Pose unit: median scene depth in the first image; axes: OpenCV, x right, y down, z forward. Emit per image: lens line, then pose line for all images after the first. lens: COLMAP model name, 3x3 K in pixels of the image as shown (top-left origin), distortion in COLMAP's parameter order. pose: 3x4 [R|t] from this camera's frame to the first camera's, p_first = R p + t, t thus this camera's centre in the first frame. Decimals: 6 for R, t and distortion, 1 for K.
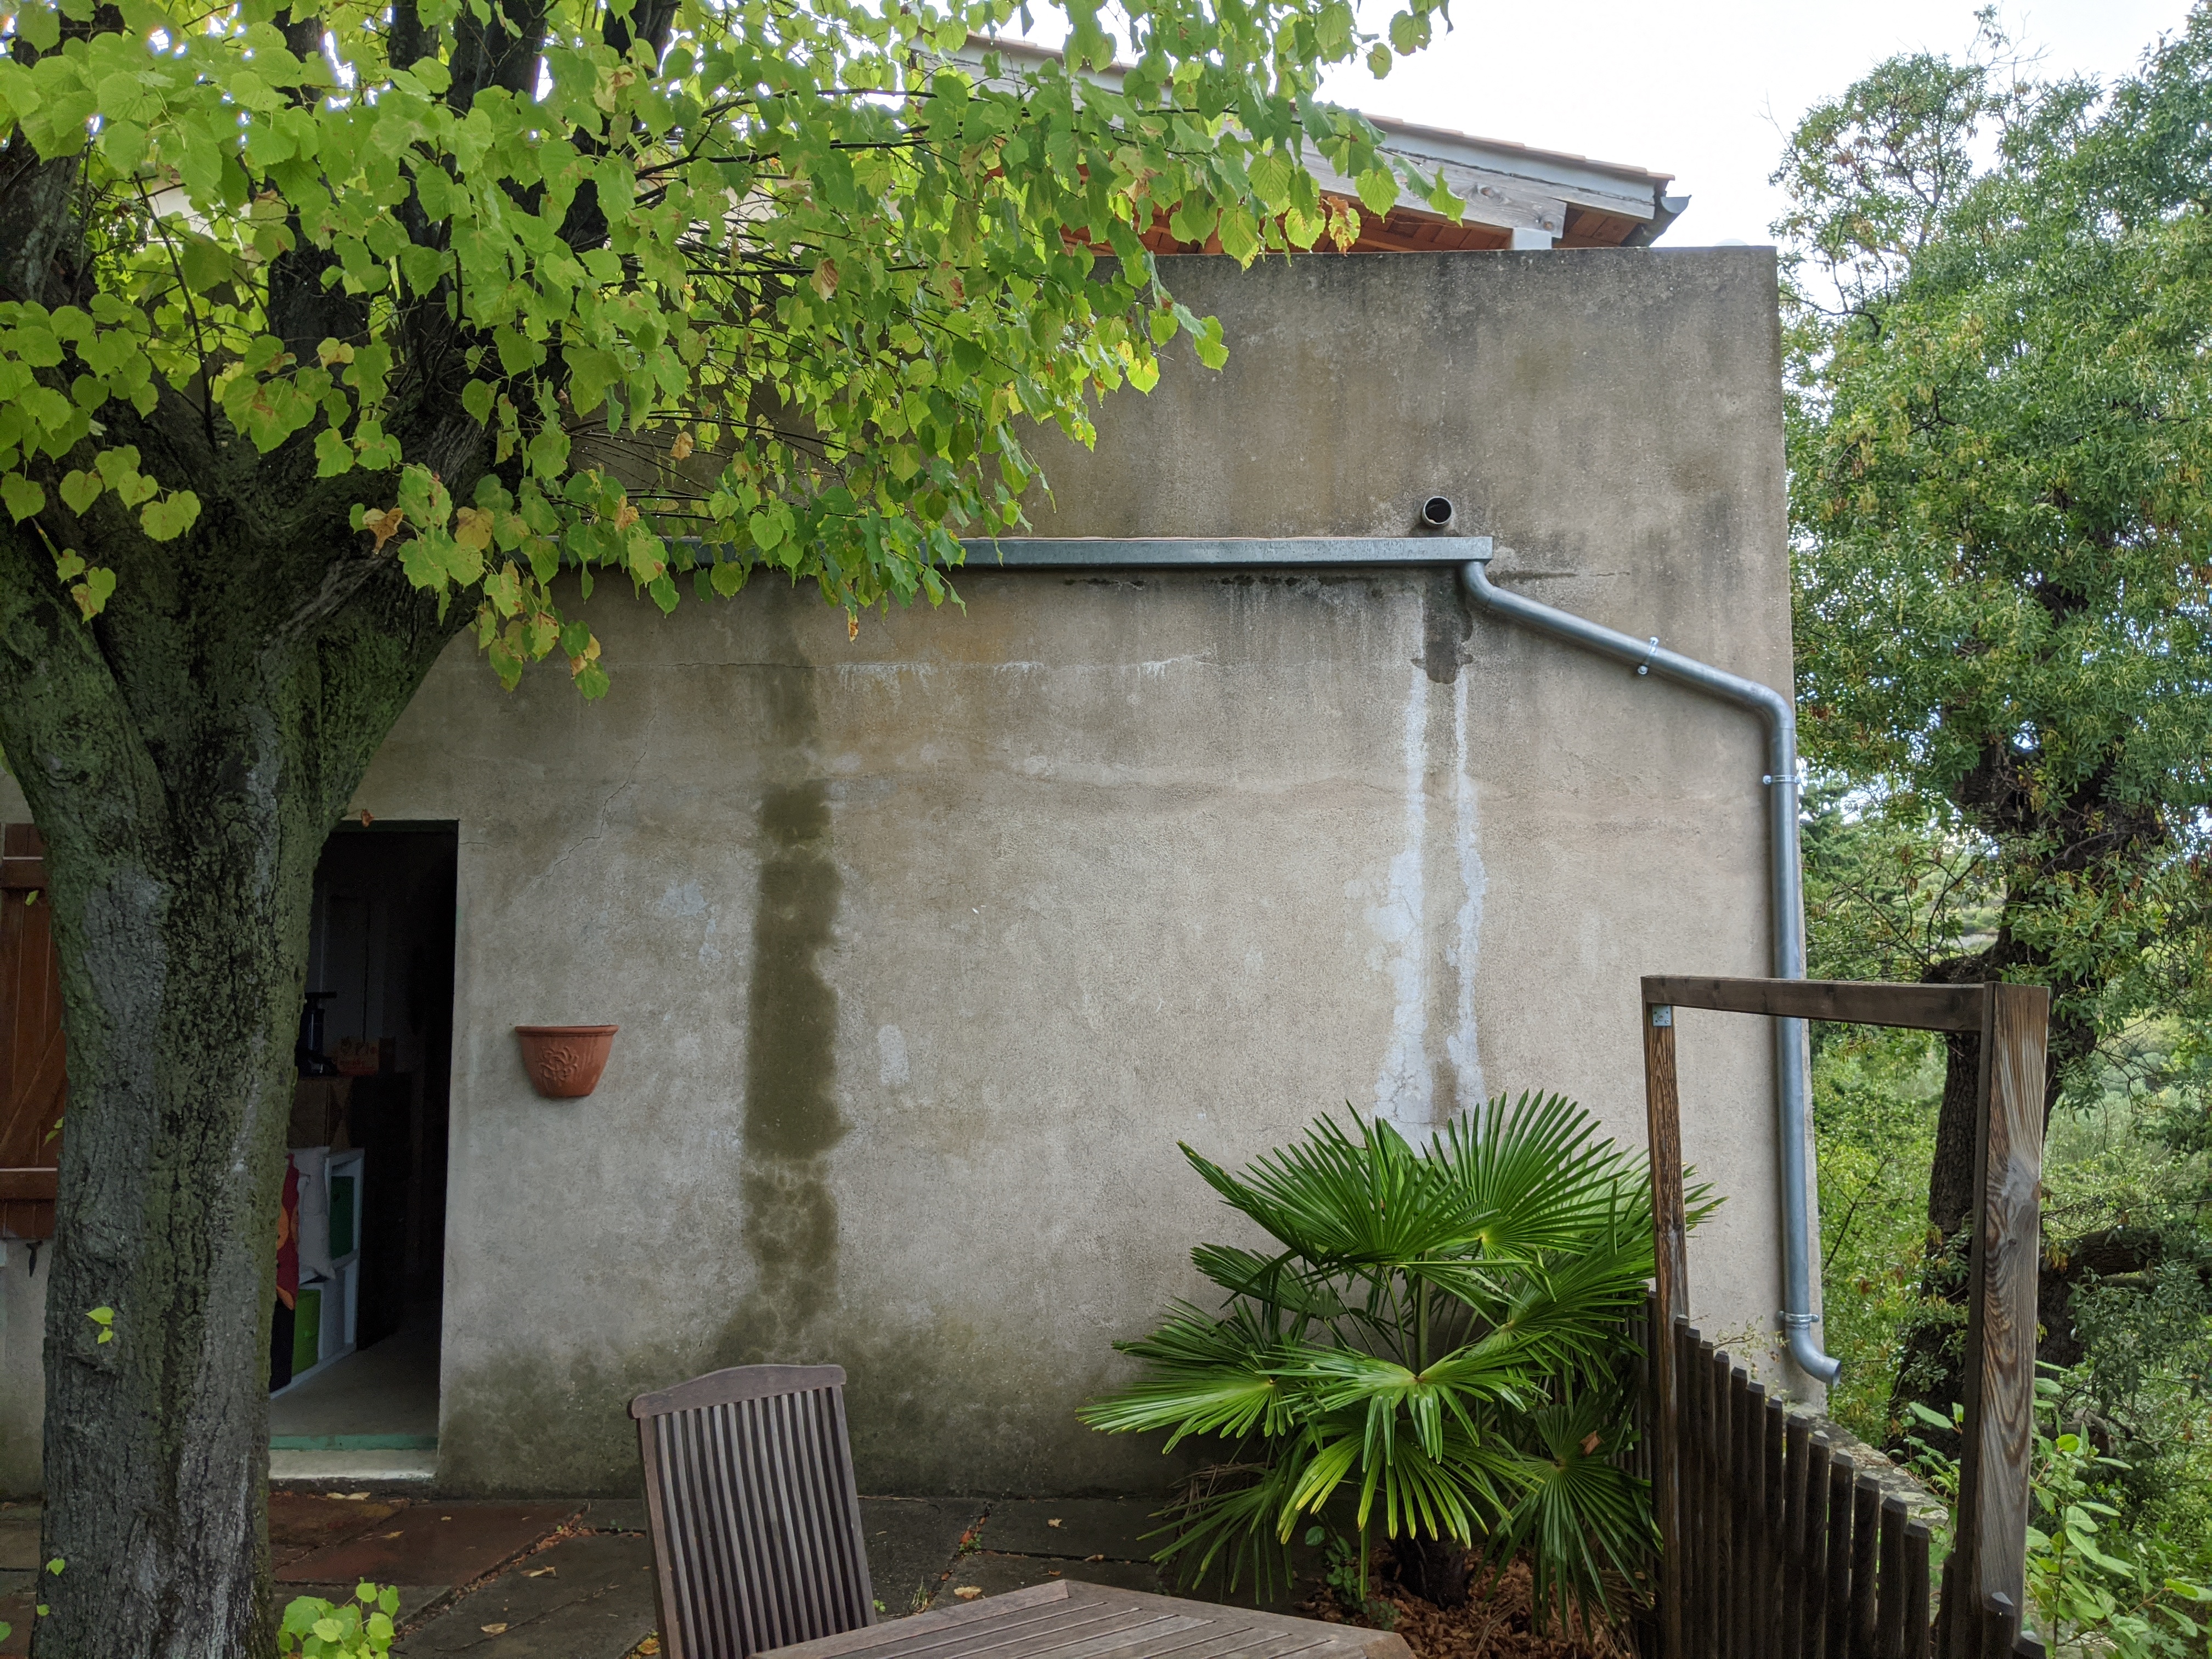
lens RADIAL K [[1737.8, 0, 1127.0], [0, 1737.8, 815.3], [0, 0, 1]] dist [-0.001046, 0.002008]
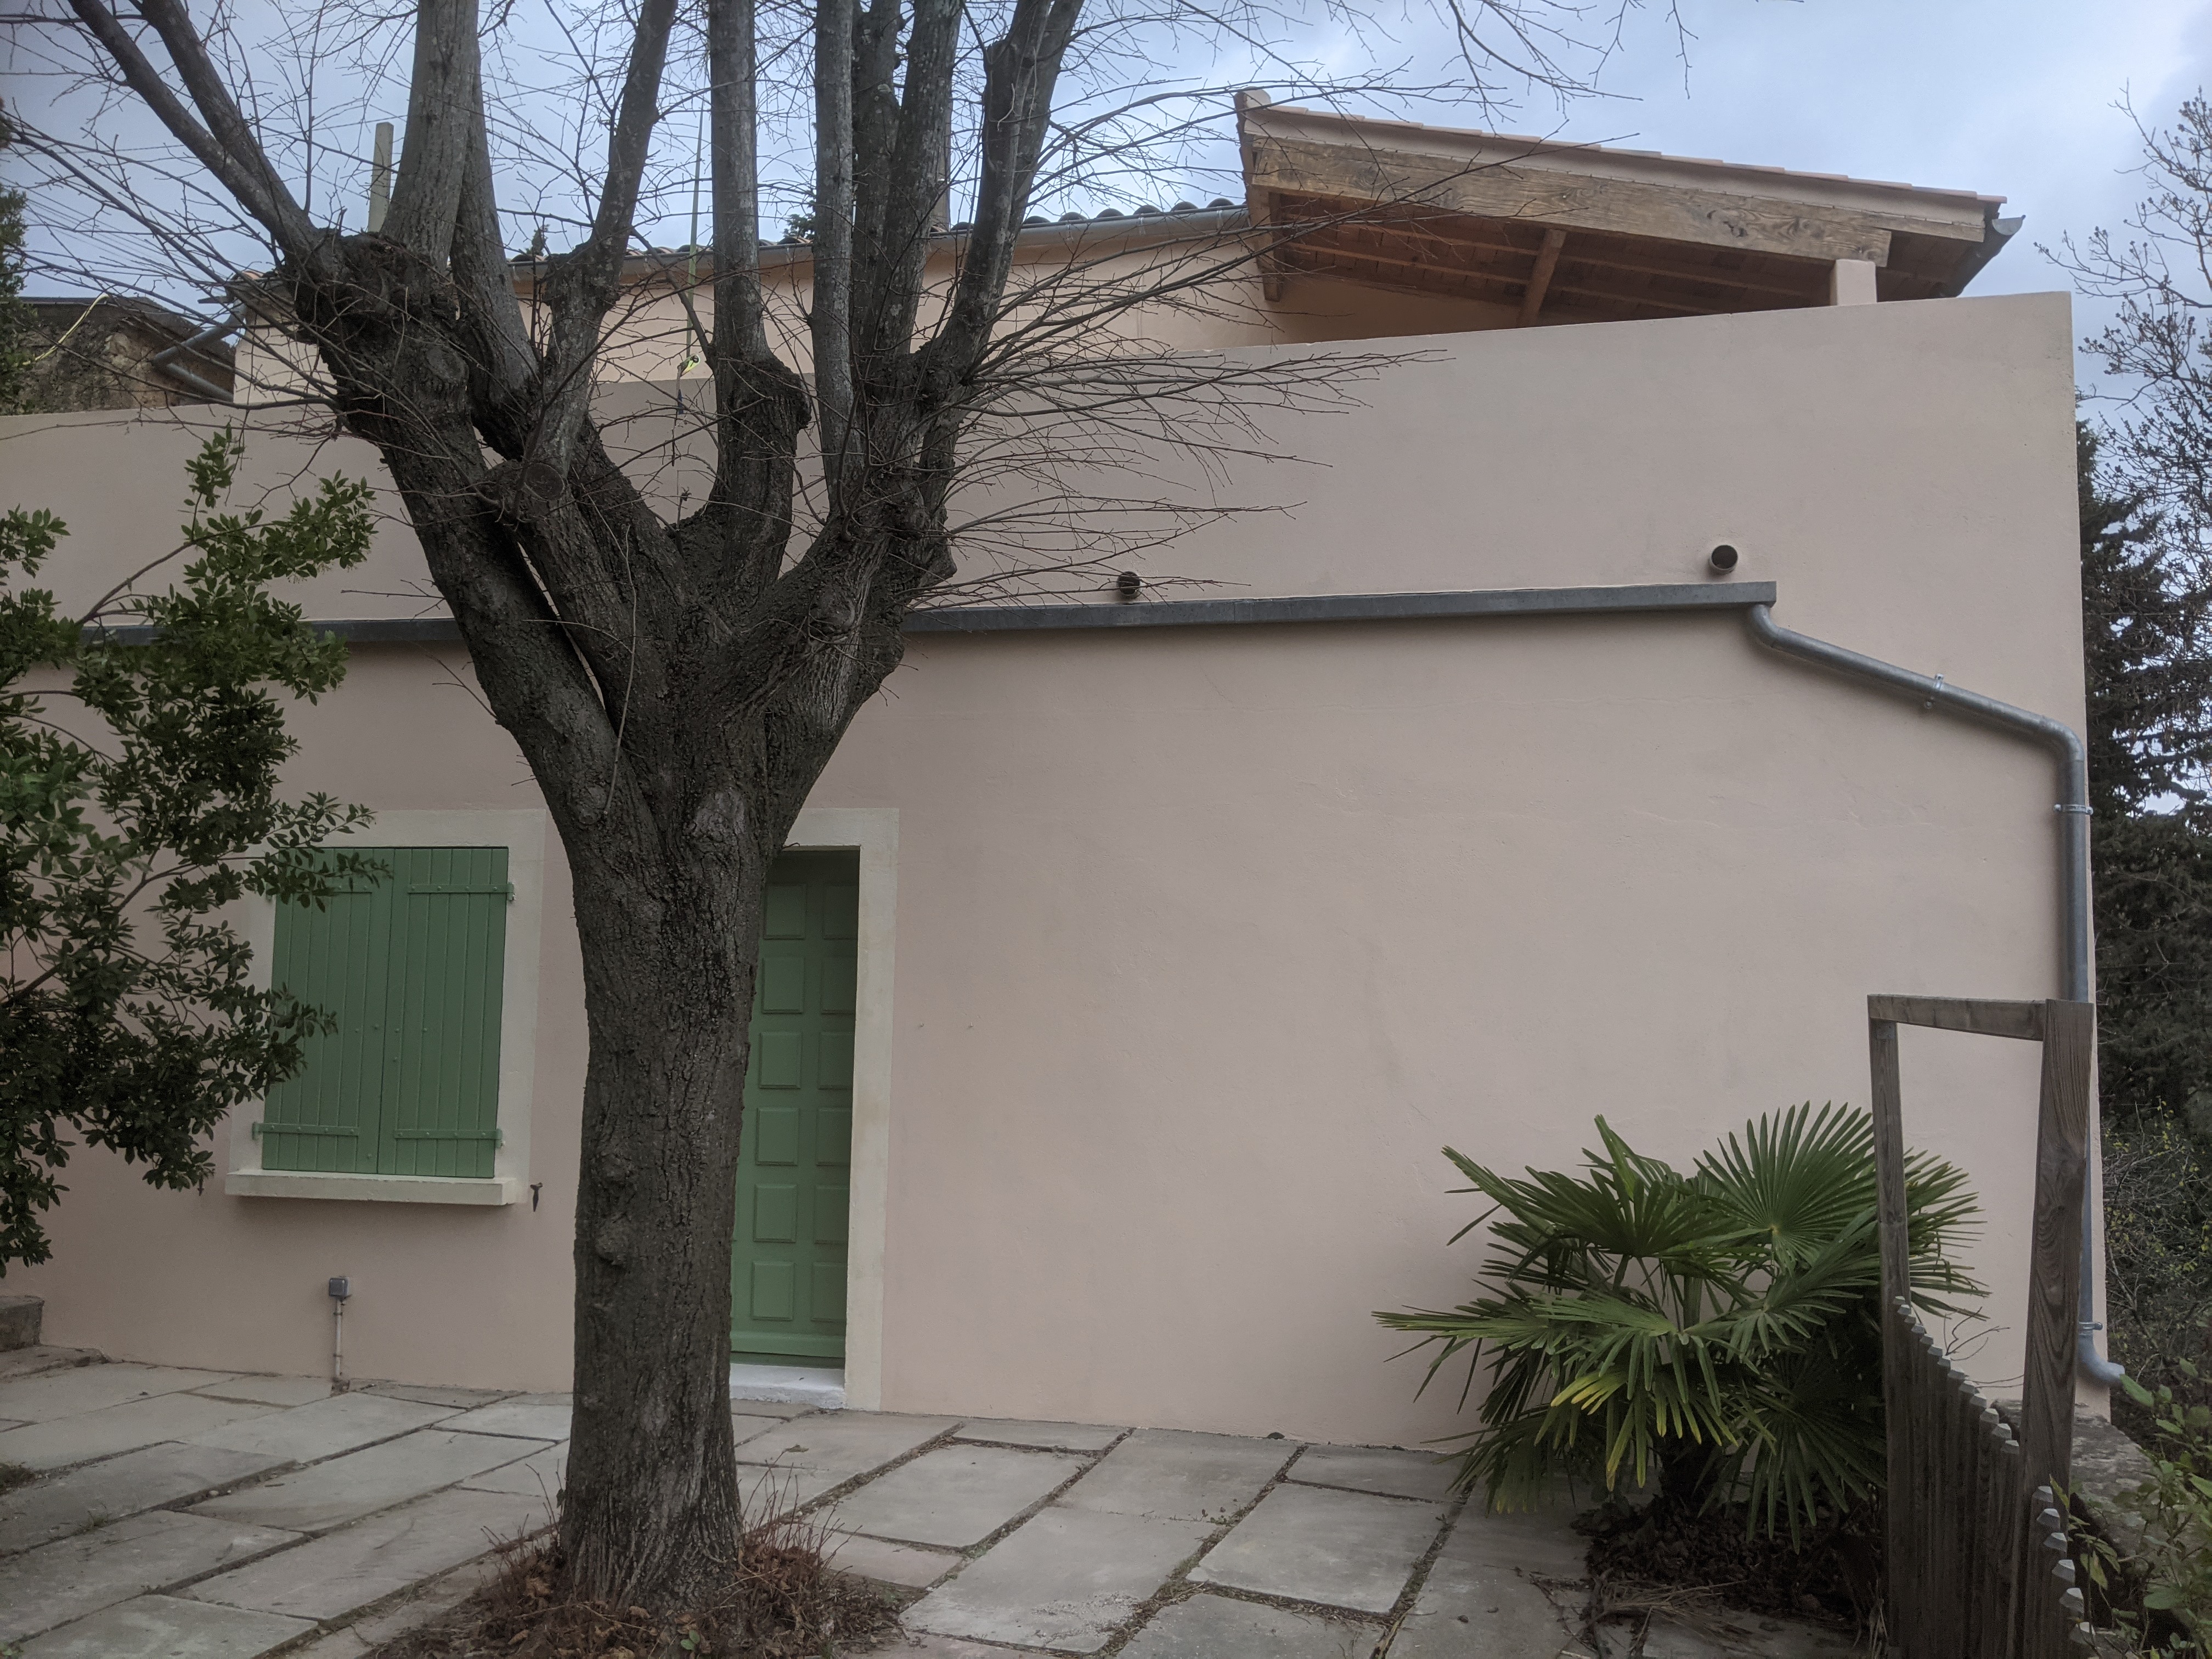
lens RADIAL K [[1737.8, 0, 1097.1], [0, 1737.8, 830.1], [0, 0, 1]] dist [-0.001046, 0.002008]
pose [[0.975174, -0.000339, -0.221439, 0.060885], [0.000598, 0.999999, 0.001102, -0.015002], [0.221438, -0.001207, 0.975174, -0.201428]]
